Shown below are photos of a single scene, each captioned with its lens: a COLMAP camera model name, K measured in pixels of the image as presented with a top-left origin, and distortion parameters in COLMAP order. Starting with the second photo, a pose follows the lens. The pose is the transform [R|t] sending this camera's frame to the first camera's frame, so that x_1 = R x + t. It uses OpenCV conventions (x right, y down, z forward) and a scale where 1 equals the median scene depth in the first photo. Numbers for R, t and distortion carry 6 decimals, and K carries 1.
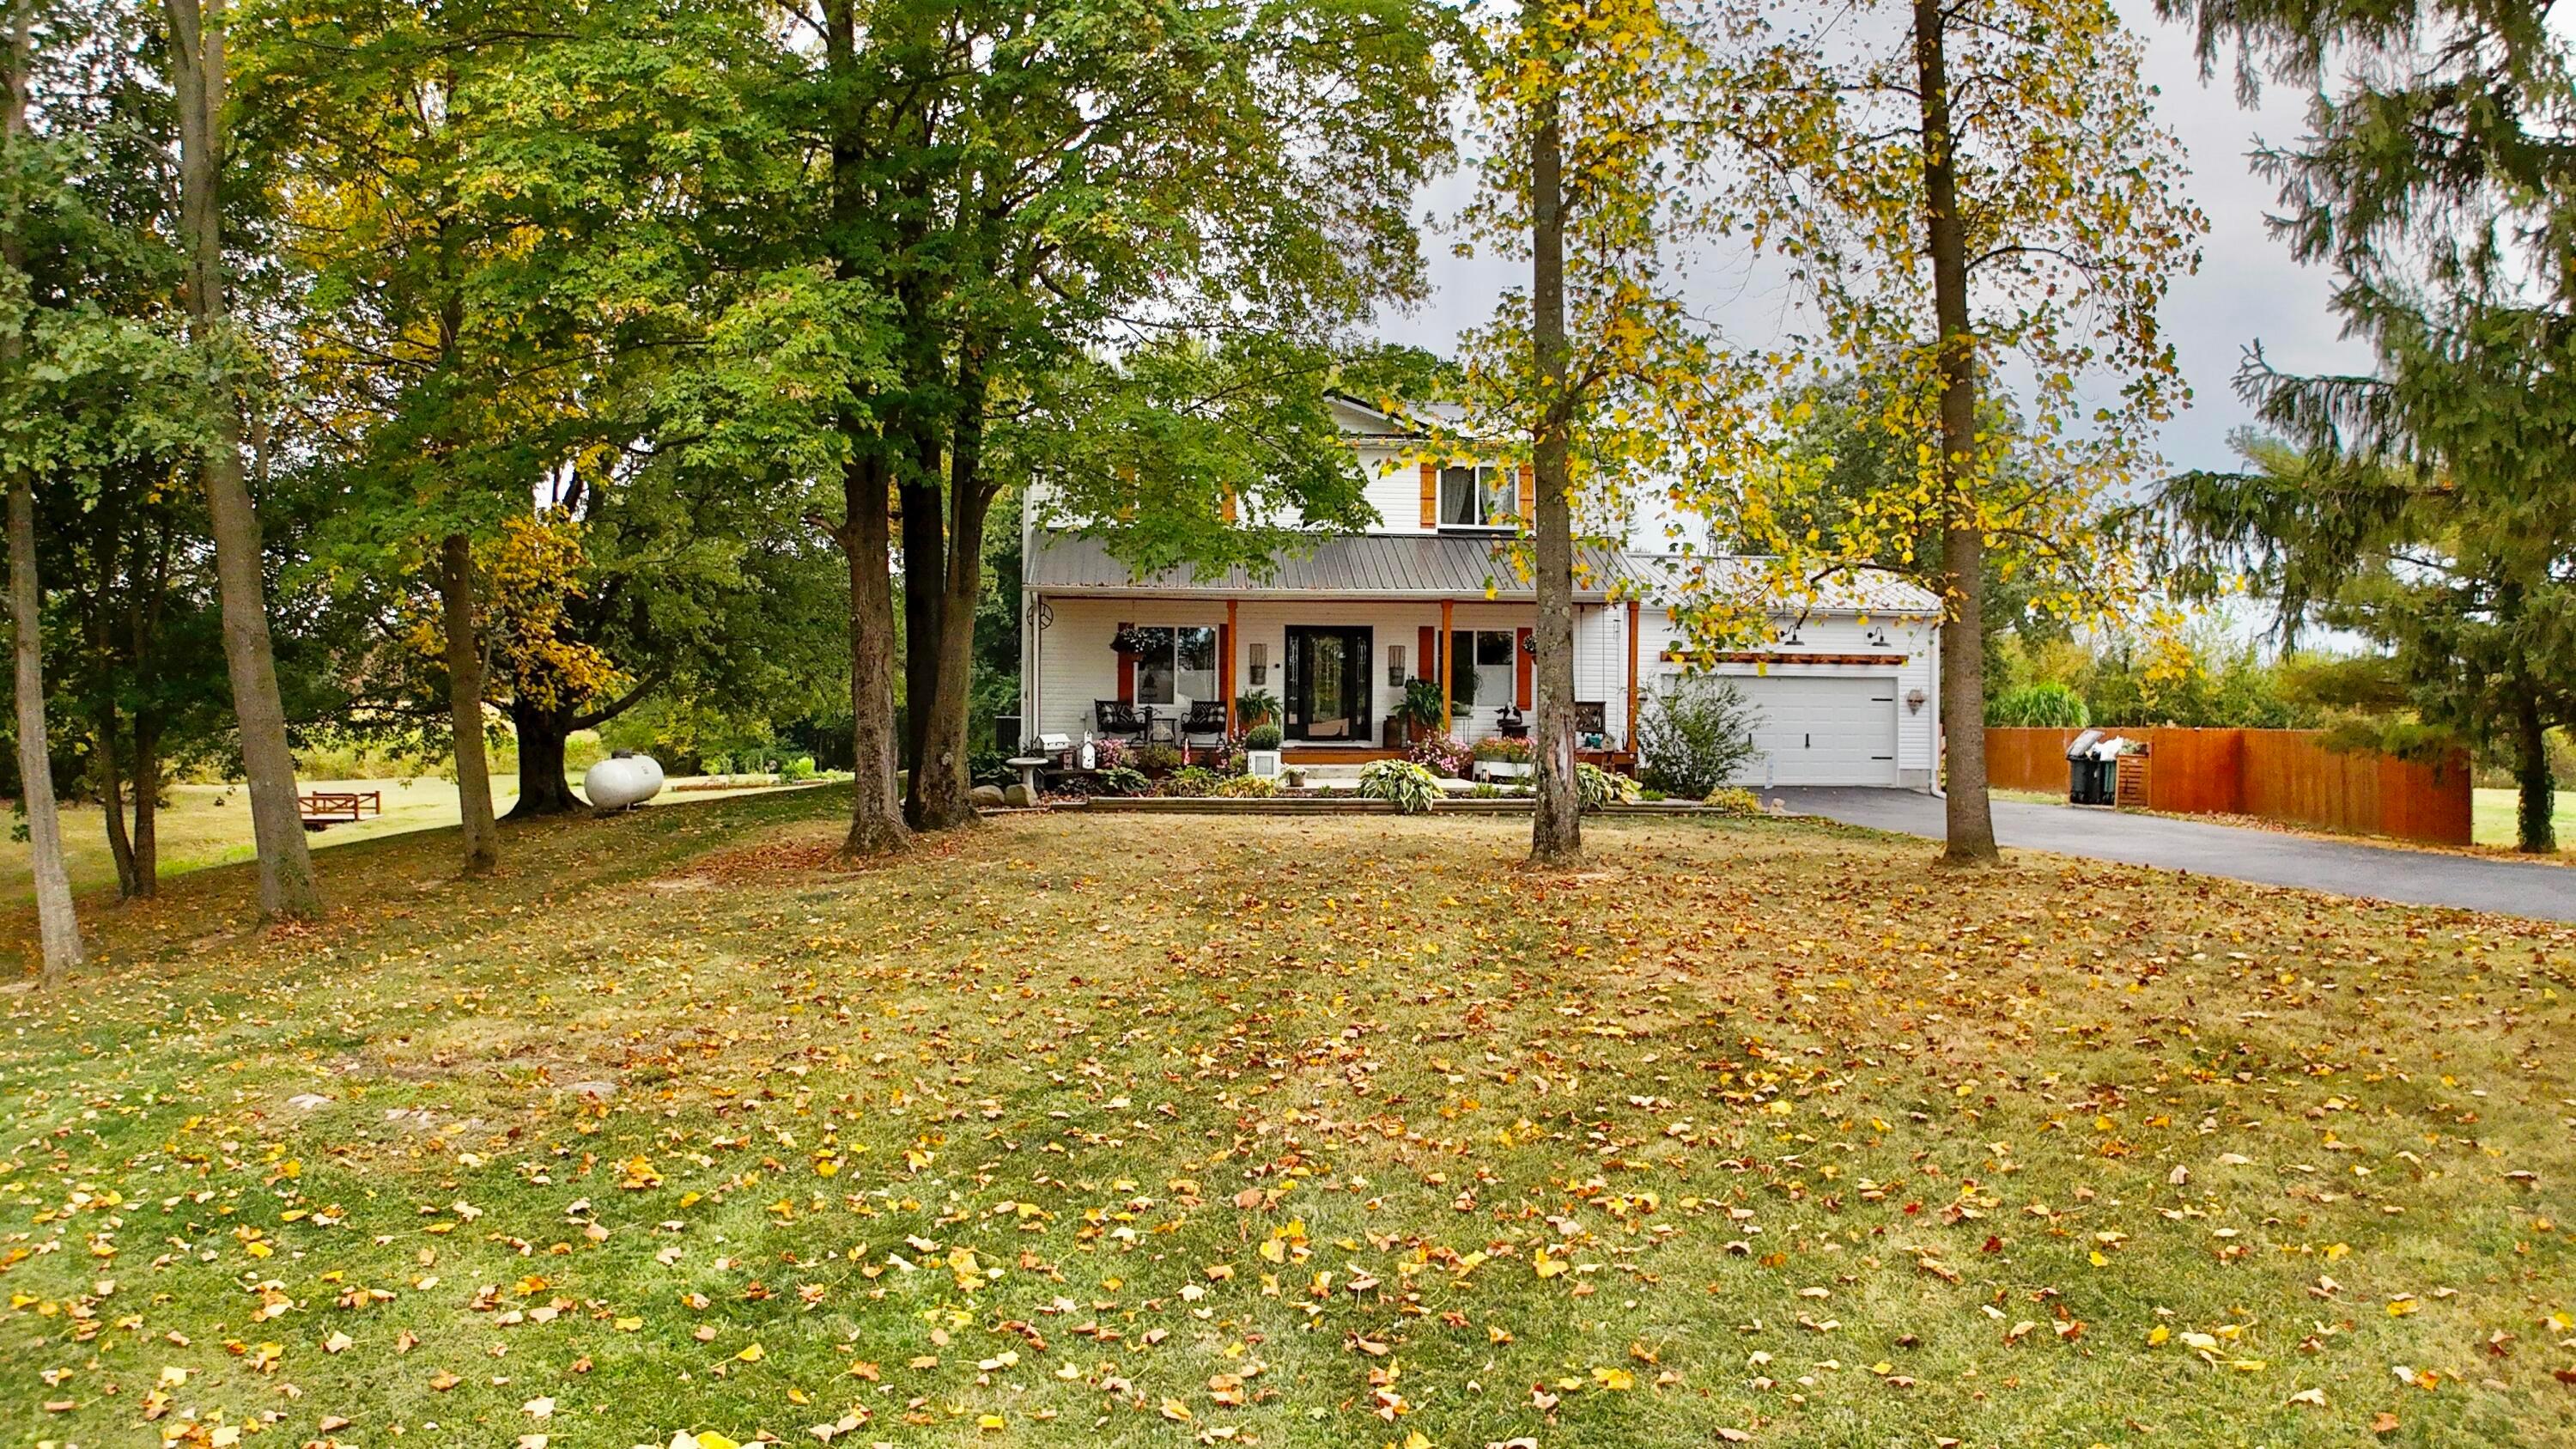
lens RADIAL K [[1575.7, 0, 1288.0], [0, 1575.7, 724.5], [0, 0, 1]] dist [-0.134041, -0.098849]
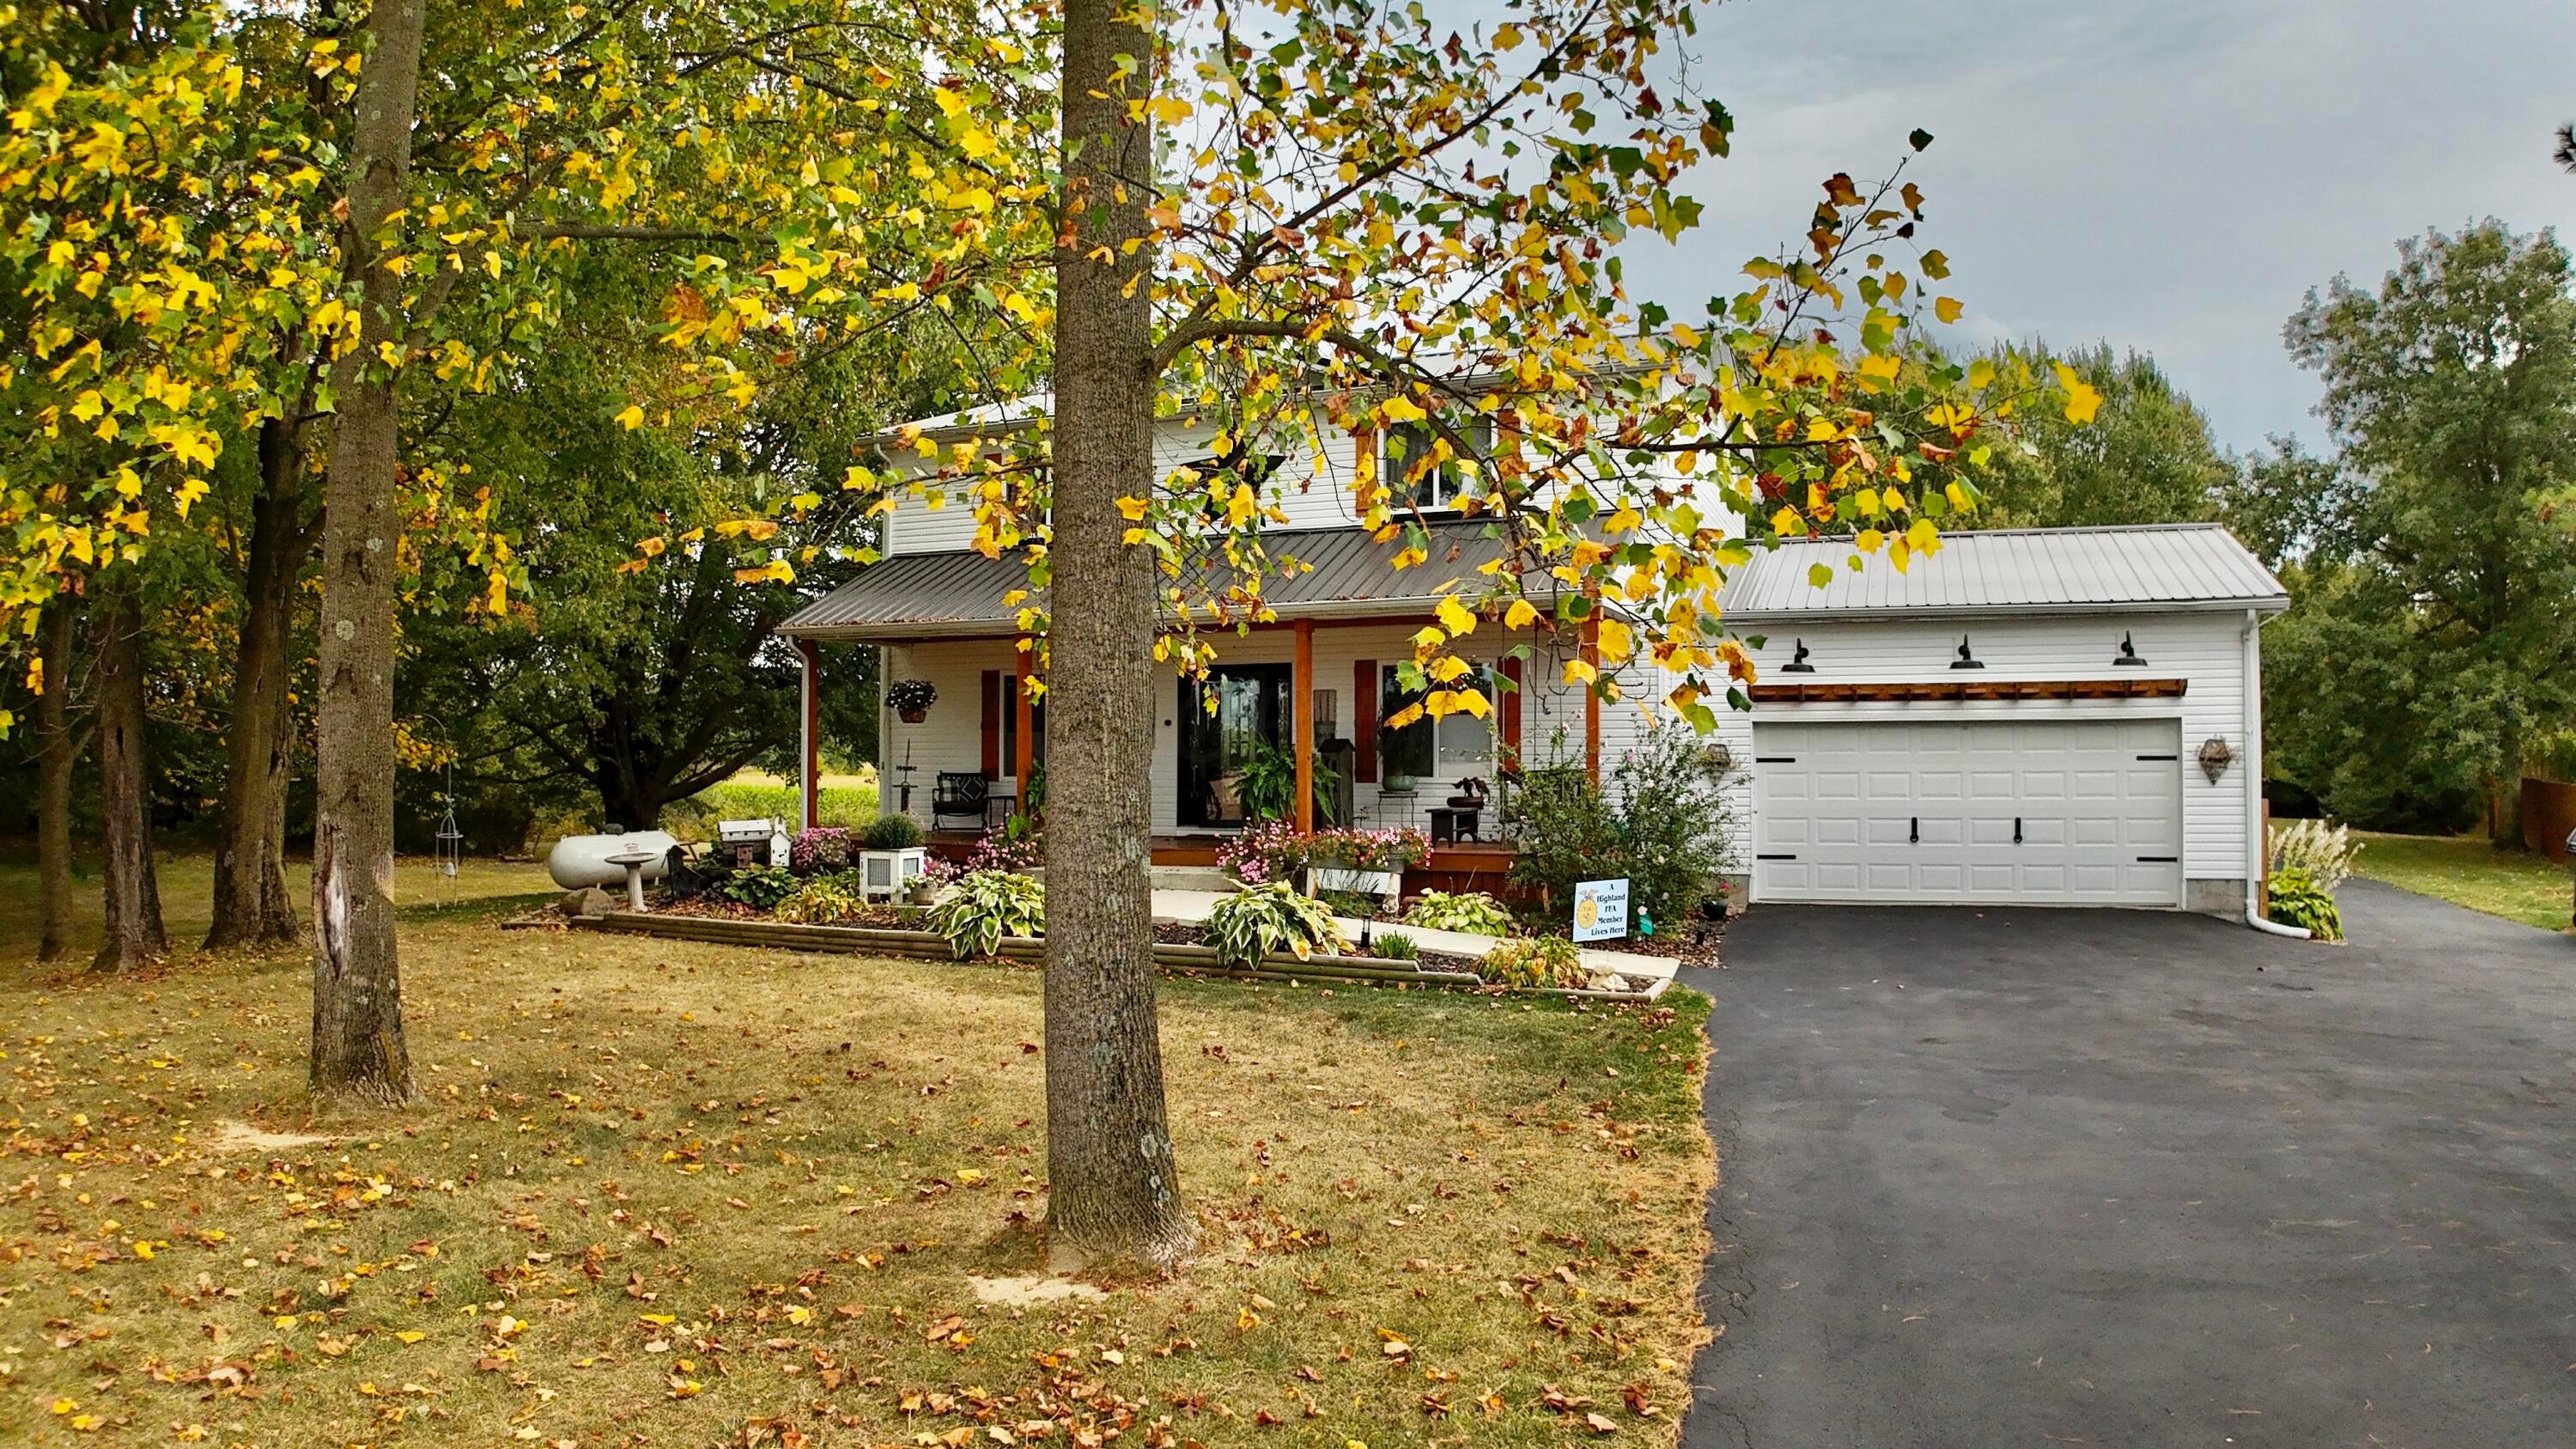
lens RADIAL K [[1575.6, 0, 1355.9], [0, 1575.6, 727.1], [0, 0, 1]] dist [-0.165412, 0.002754]
pose [[0.905280, -0.018218, -0.424424, 0.379392], [0.005107, 0.999475, -0.032010, -0.011942], [0.424784, 0.026810, 0.904898, 0.392027]]
